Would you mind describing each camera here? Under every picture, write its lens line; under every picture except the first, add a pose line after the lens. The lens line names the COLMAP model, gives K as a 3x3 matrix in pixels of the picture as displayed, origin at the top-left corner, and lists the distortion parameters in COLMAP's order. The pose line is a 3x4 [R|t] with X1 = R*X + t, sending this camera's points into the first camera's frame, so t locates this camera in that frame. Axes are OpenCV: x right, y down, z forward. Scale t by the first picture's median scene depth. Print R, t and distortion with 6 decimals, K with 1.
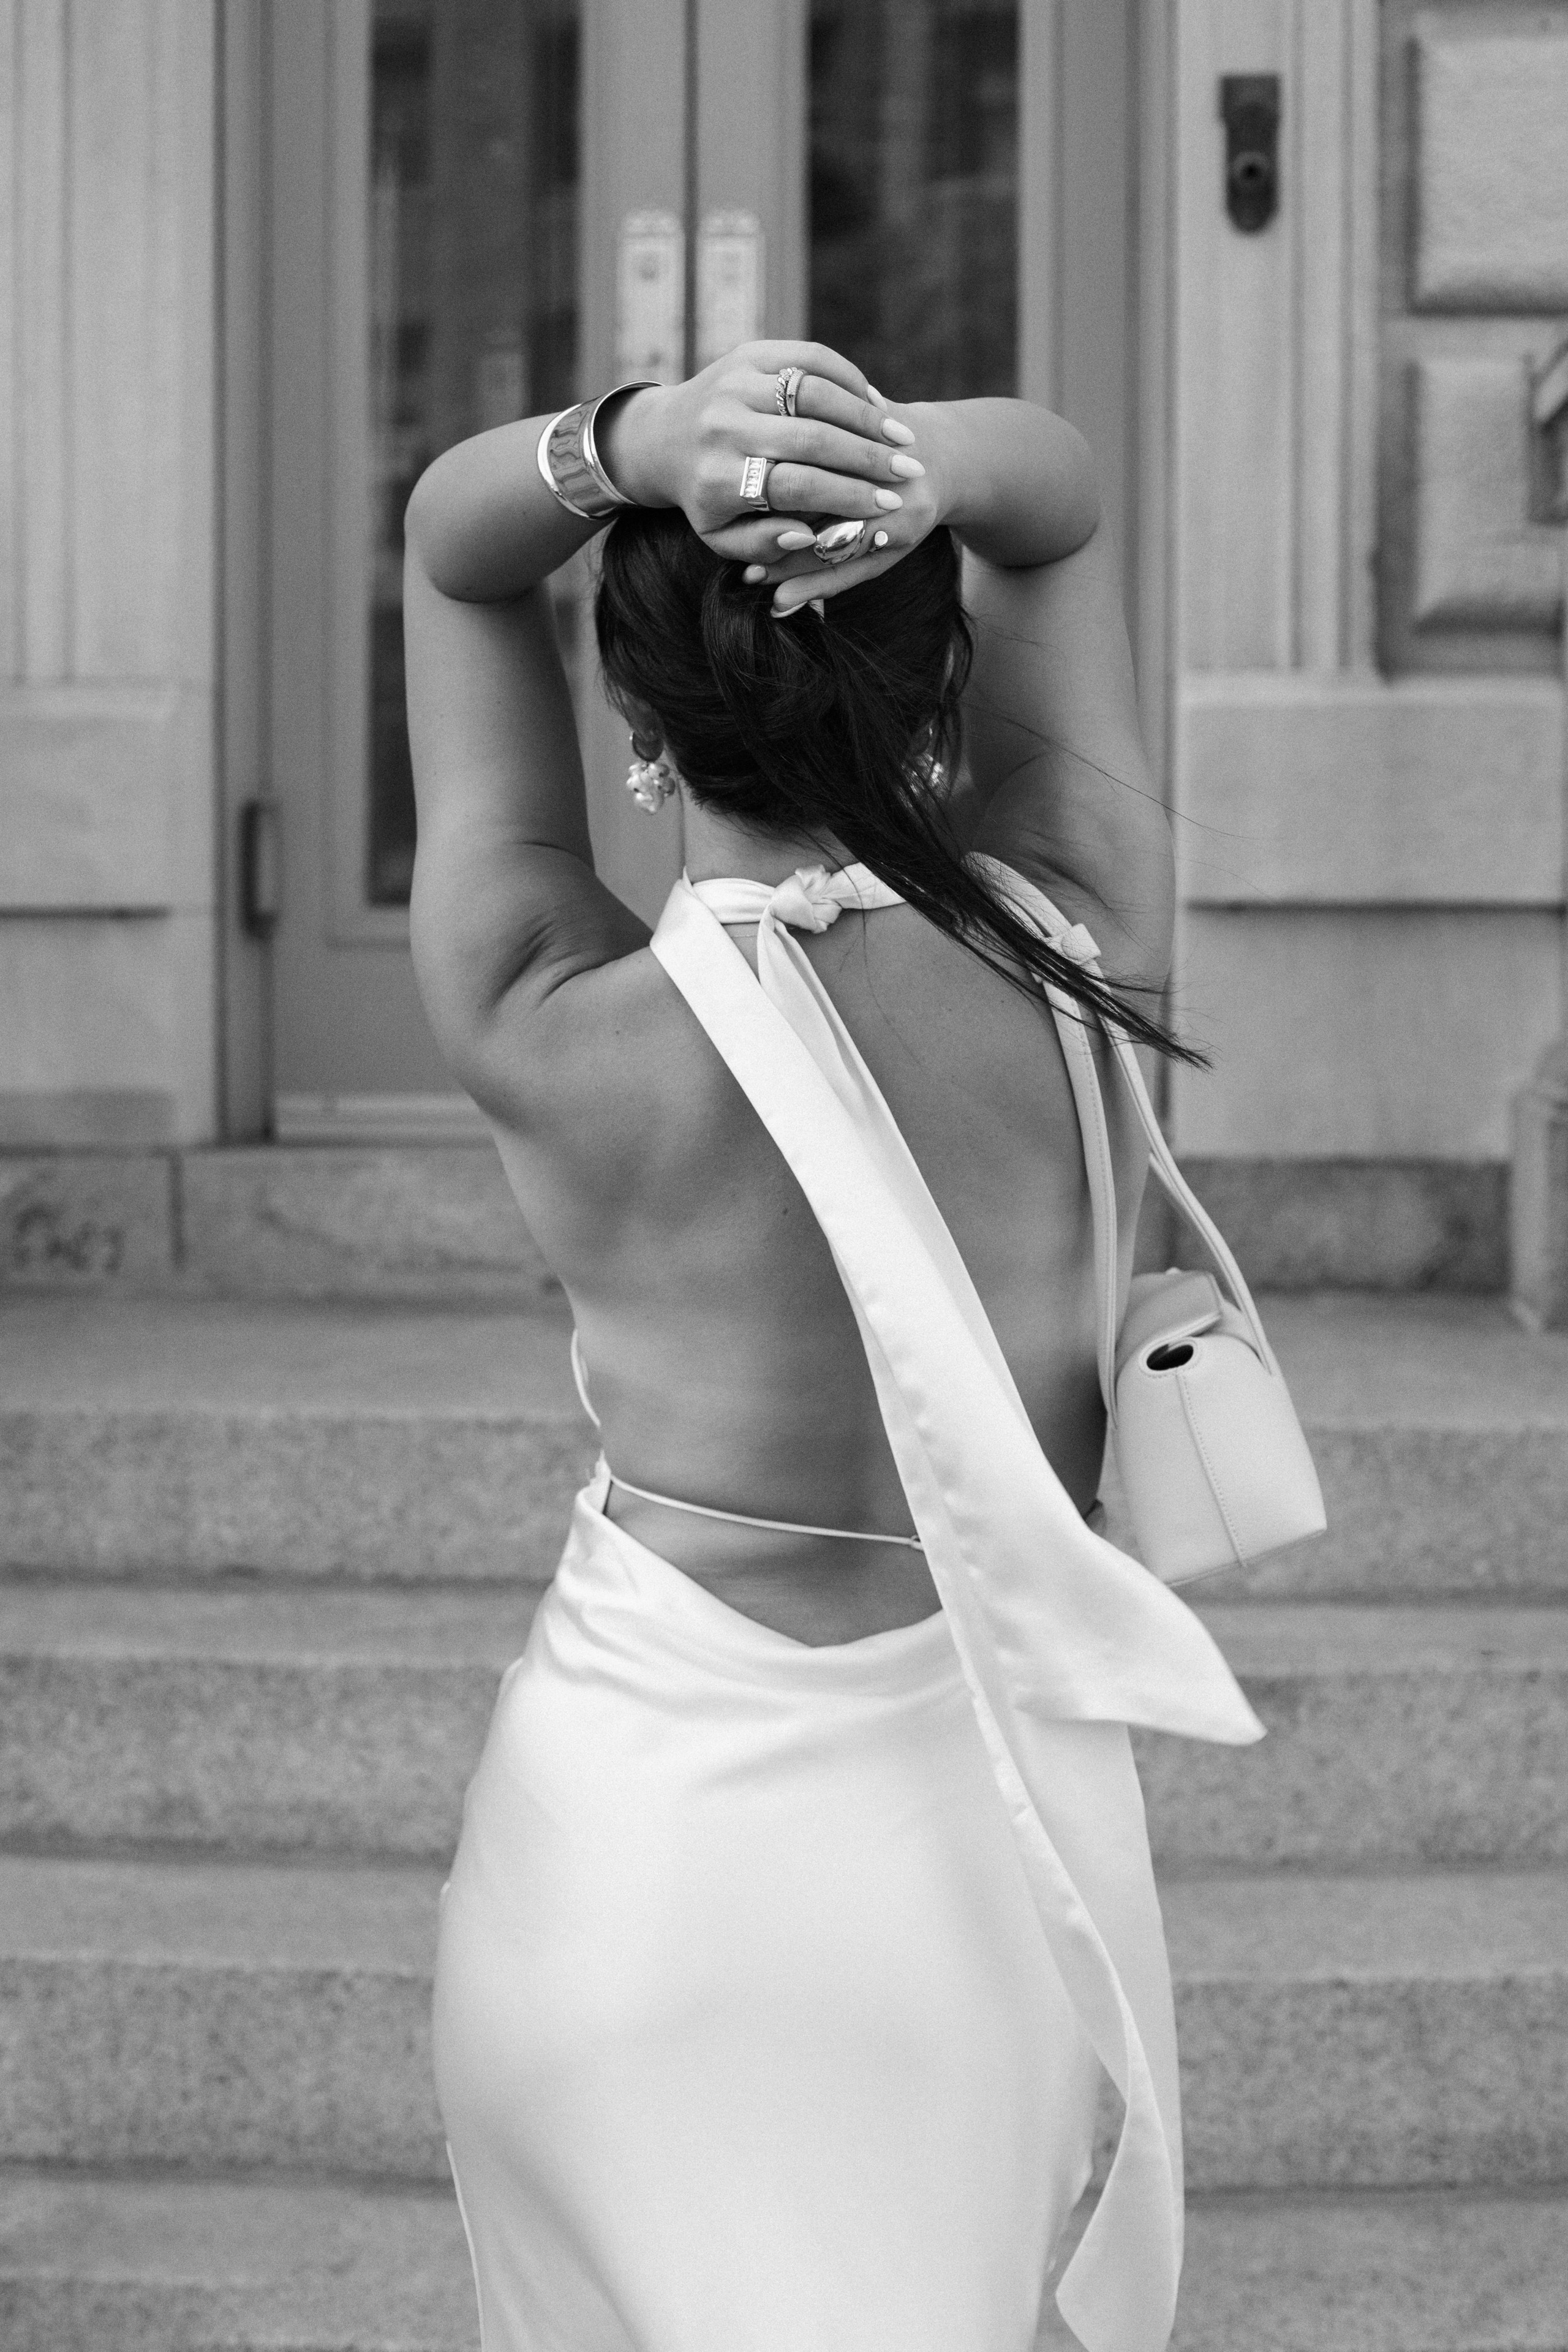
lens RADIAL K [[3492.6, 0, 784.0], [0, 3492.6, 1176.0], [0, 0, 1]] dist [-0.138139, 0.101486]
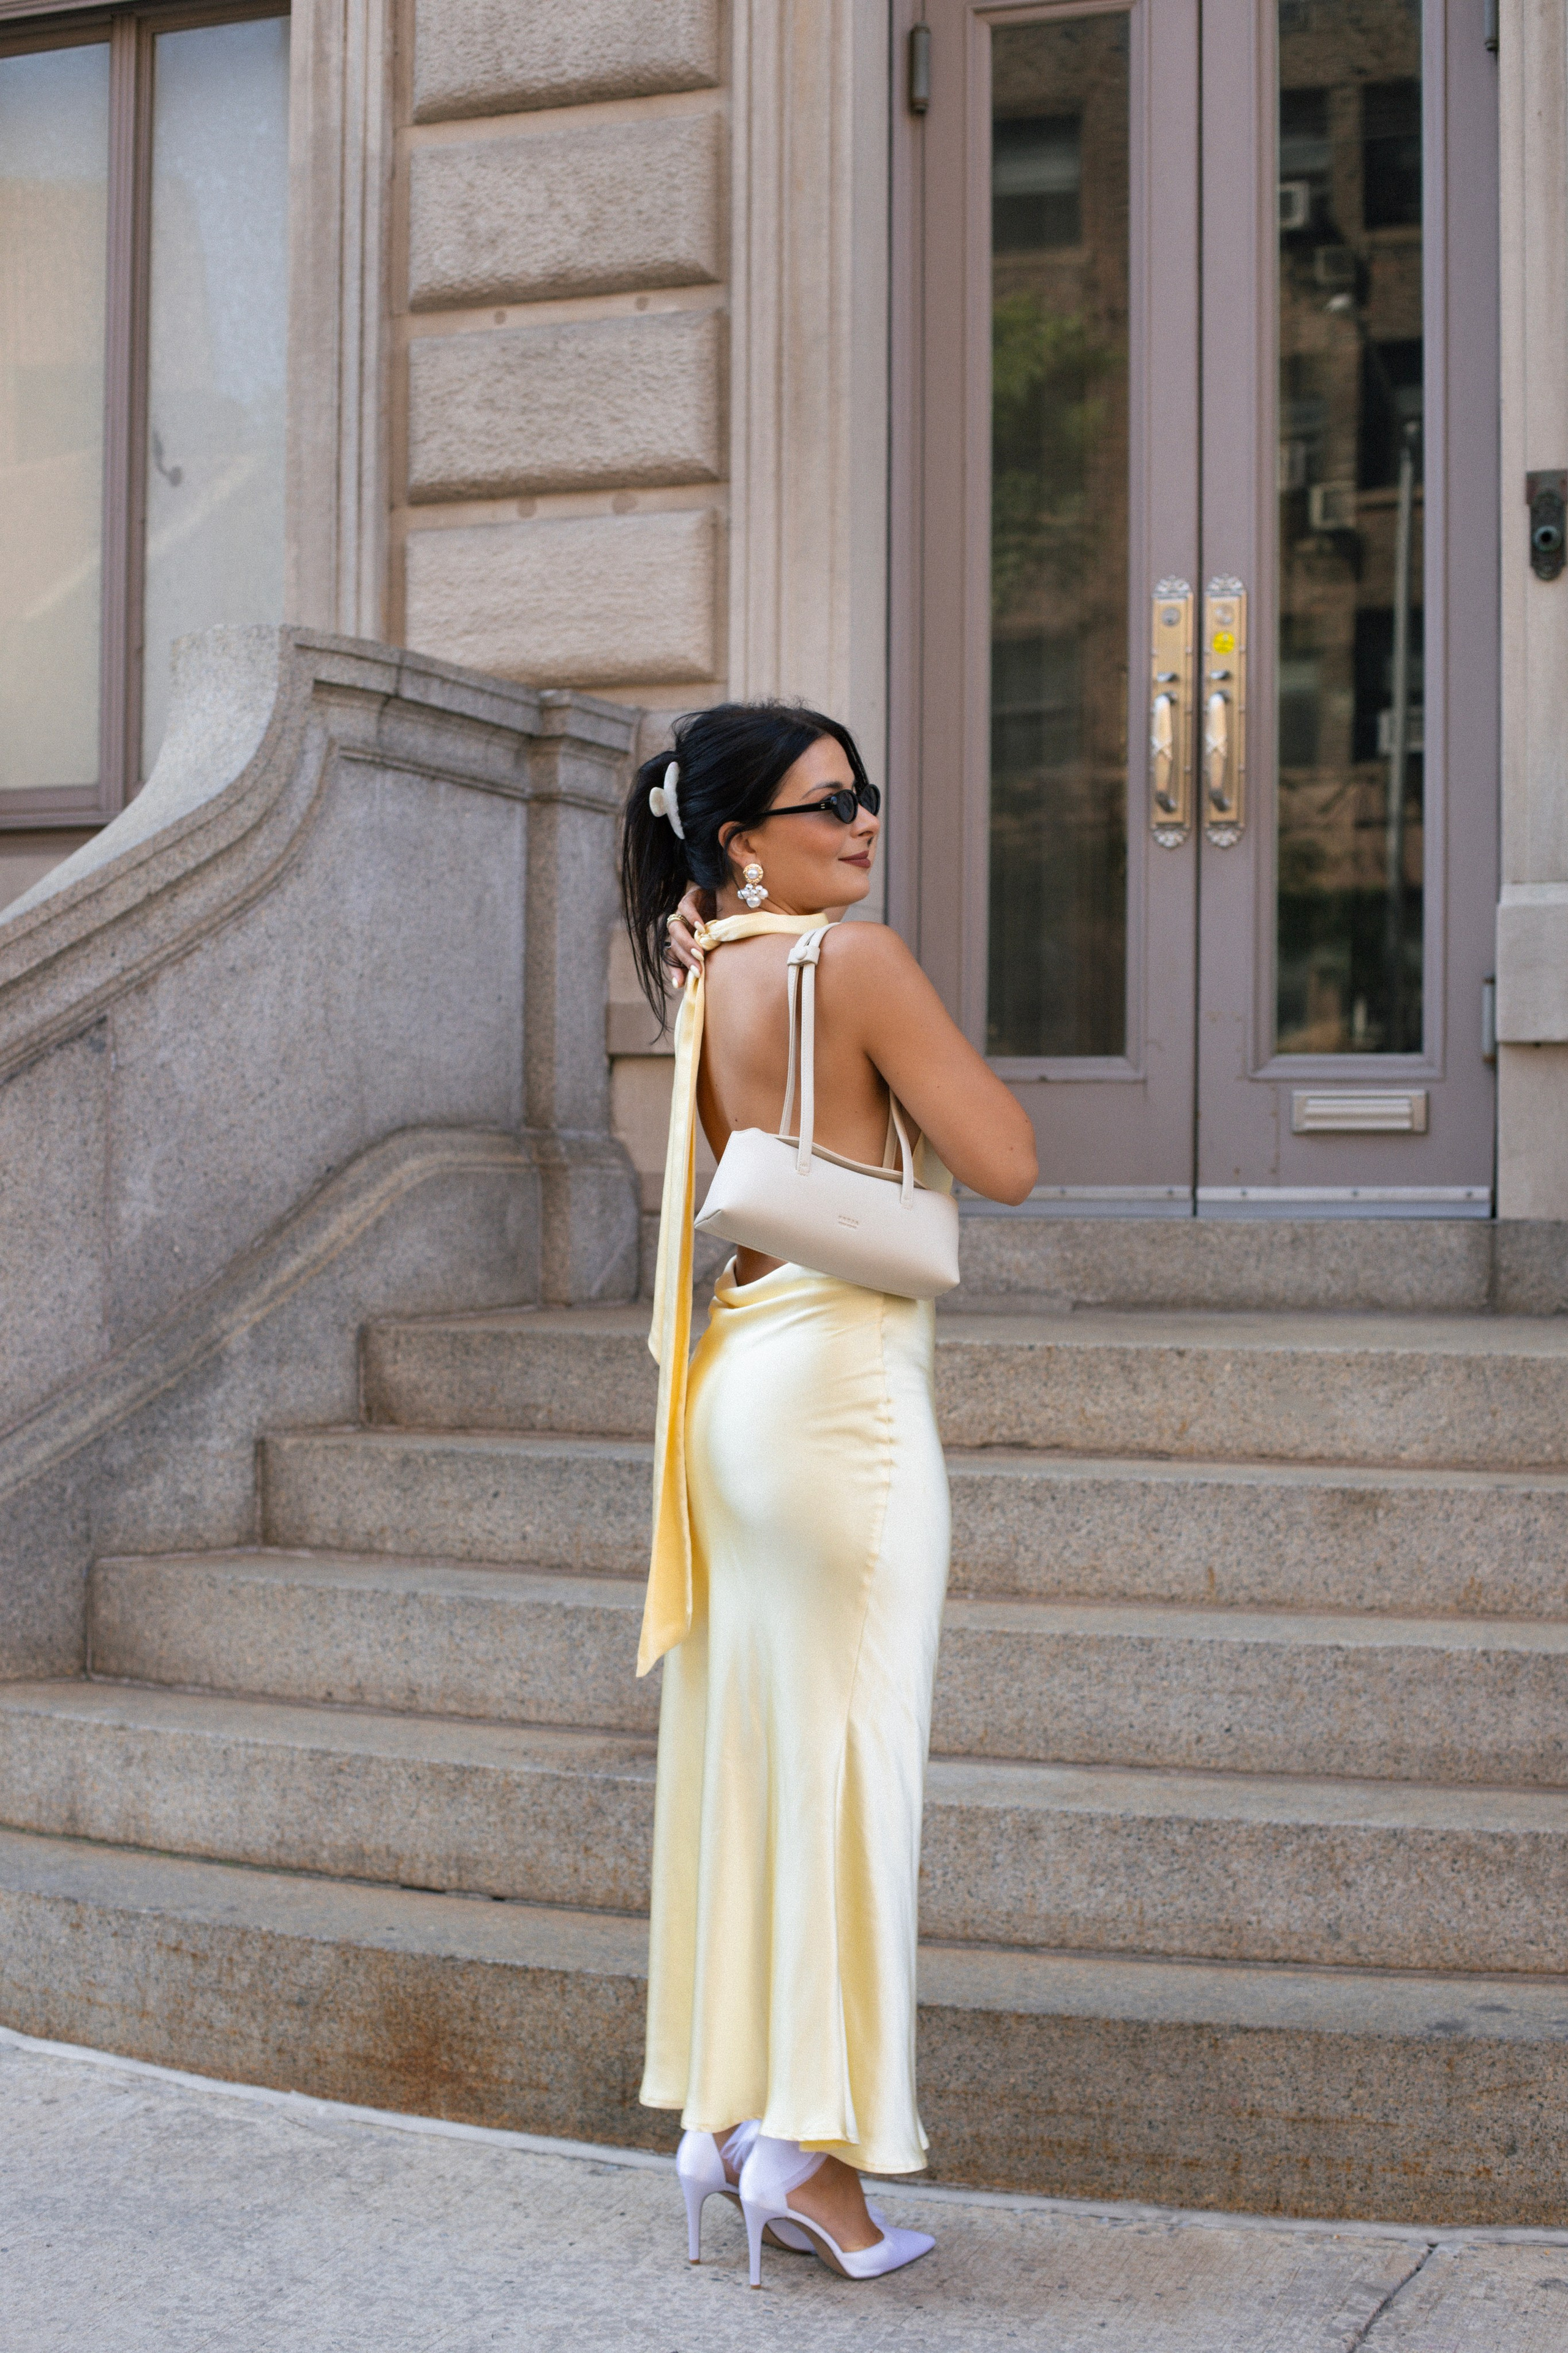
lens RADIAL K [[3493.8, 0, 784.0], [0, 3493.8, 1176.5], [0, 0, 1]] dist [-0.138139, 0.101486]
pose [[0.949580, 0.005691, -0.313473, 0.385999], [-0.030862, 0.996676, -0.075395, 0.127963], [0.312002, 0.081268, 0.946599, -0.608125]]
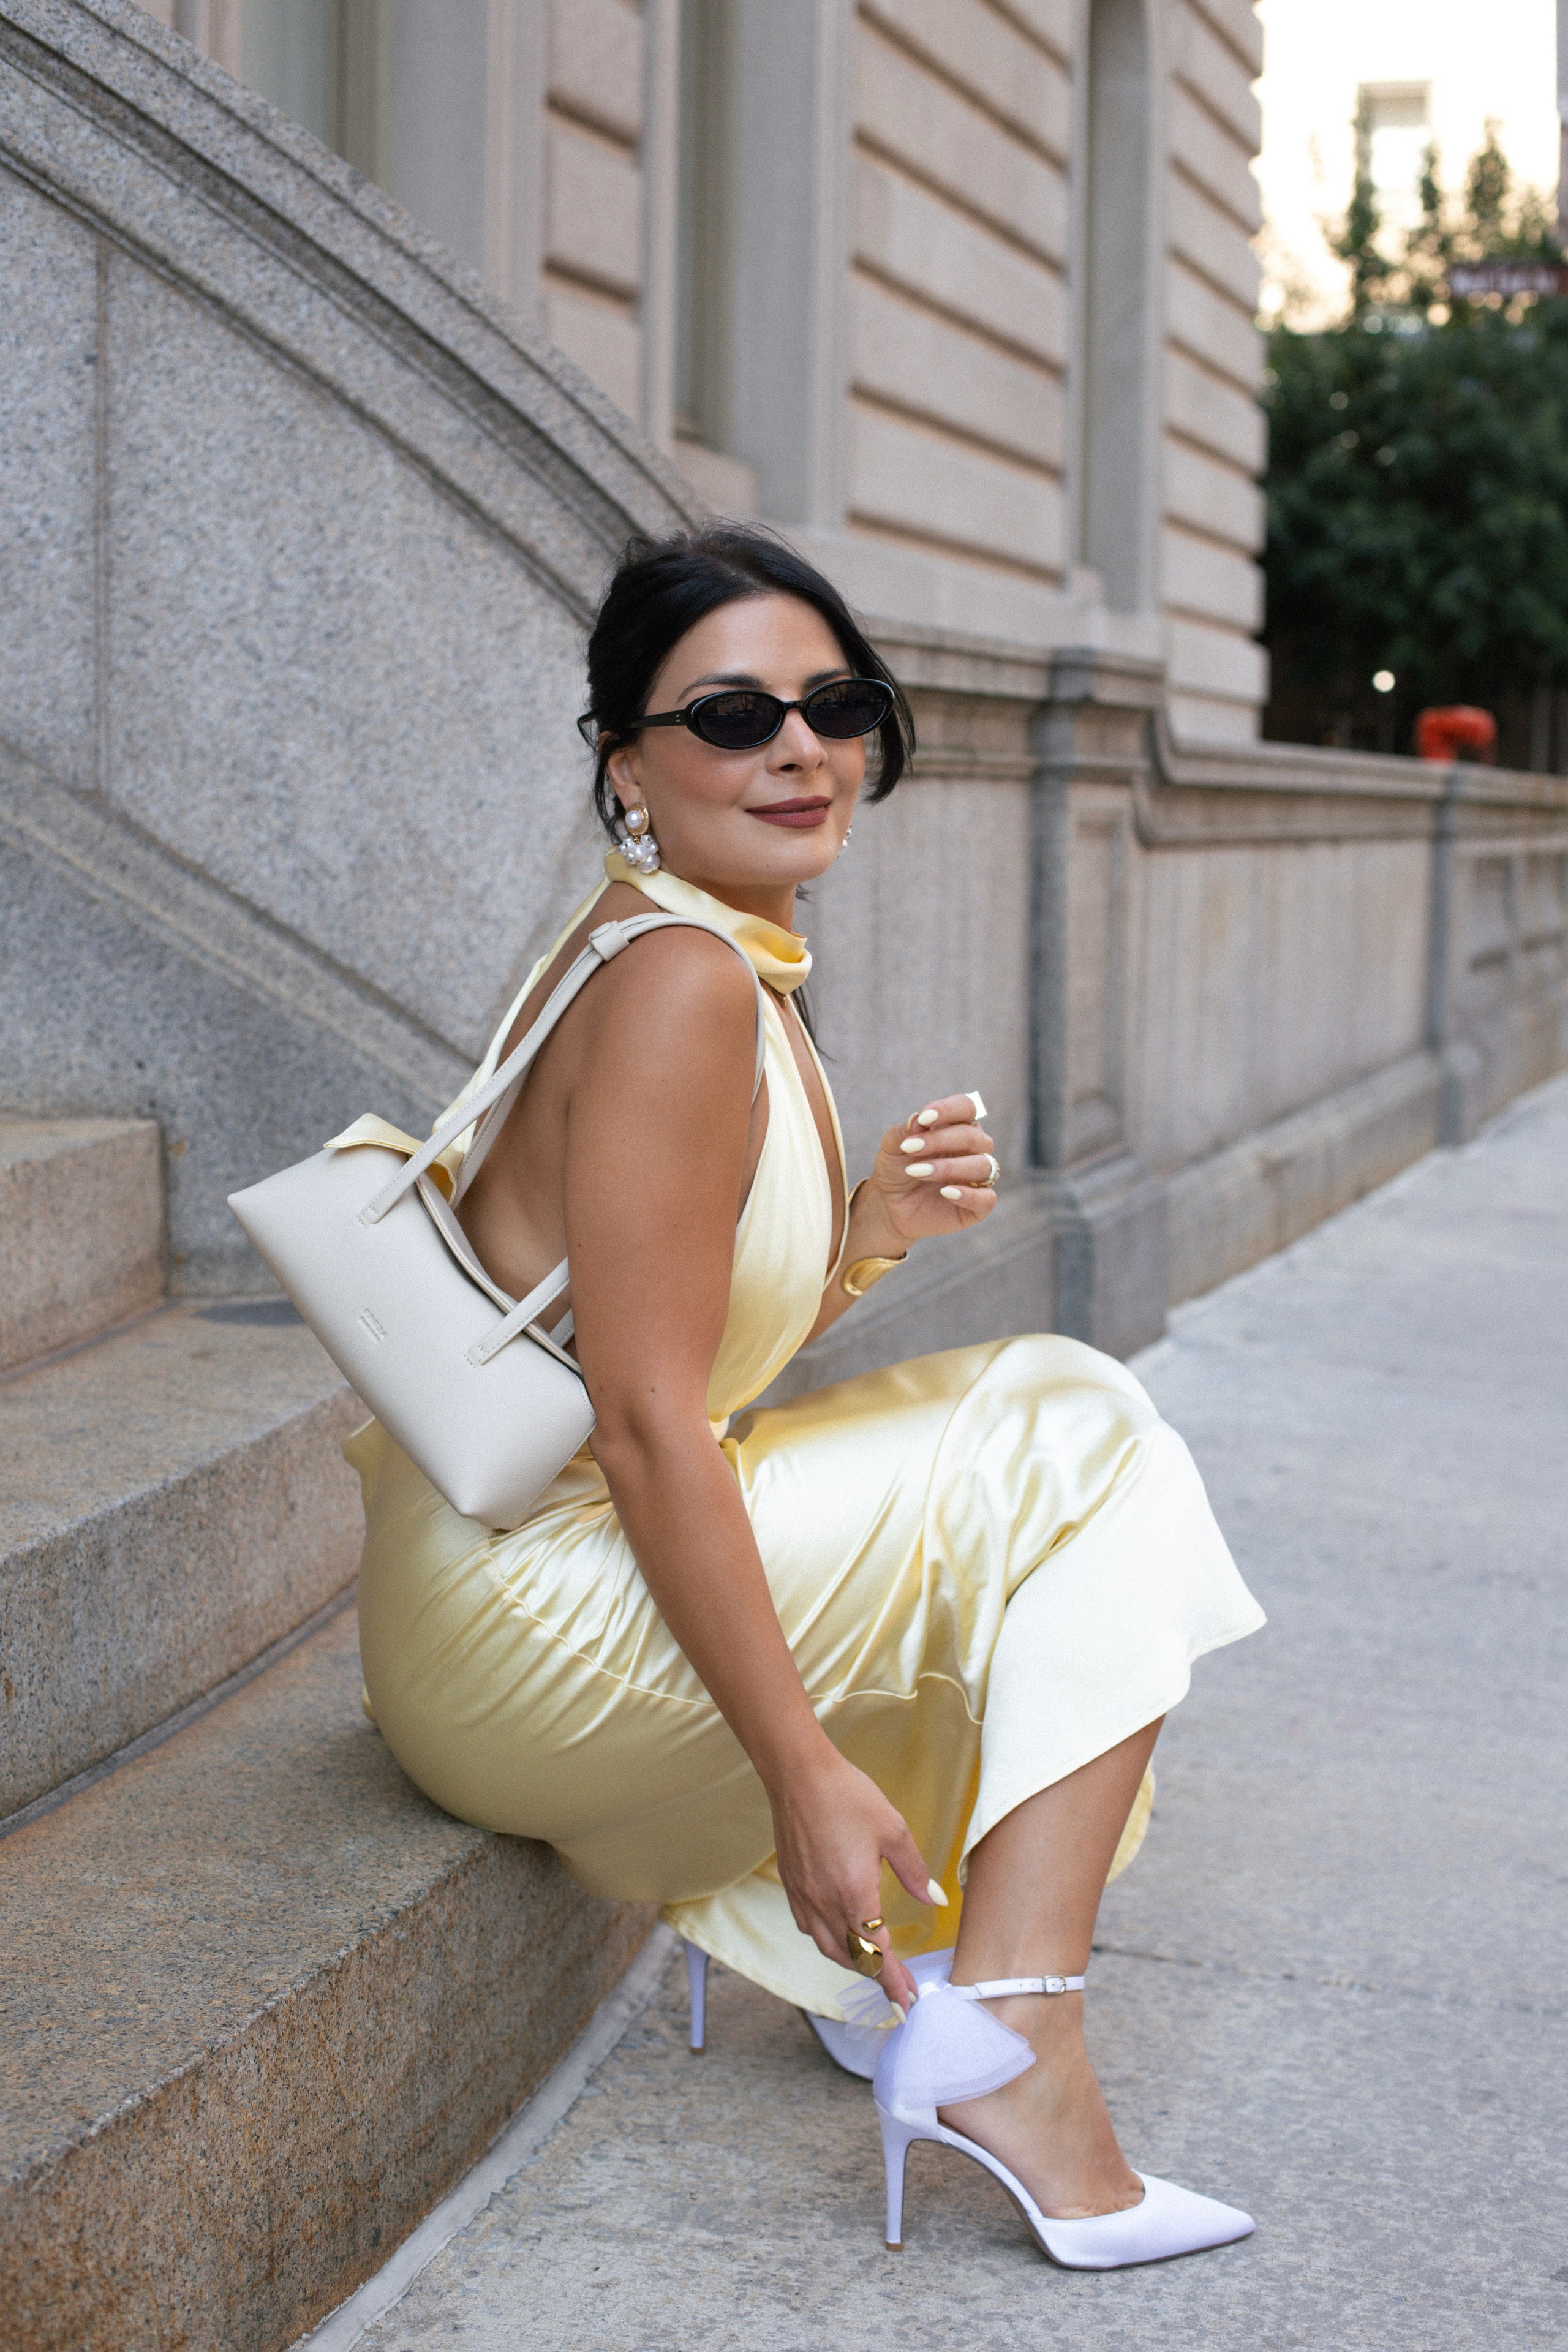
lens RADIAL K [[3492.6, 0, 784.0], [0, 3492.6, 1176.0], [0, 0, 1]] dist [-0.138139, 0.101486]
pose [[0.228413, -0.101268, 0.968283, -0.694162], [0.062303, 0.994057, 0.089267, 0.137654], [-0.971569, 0.039938, 0.233364, 0.462823]]
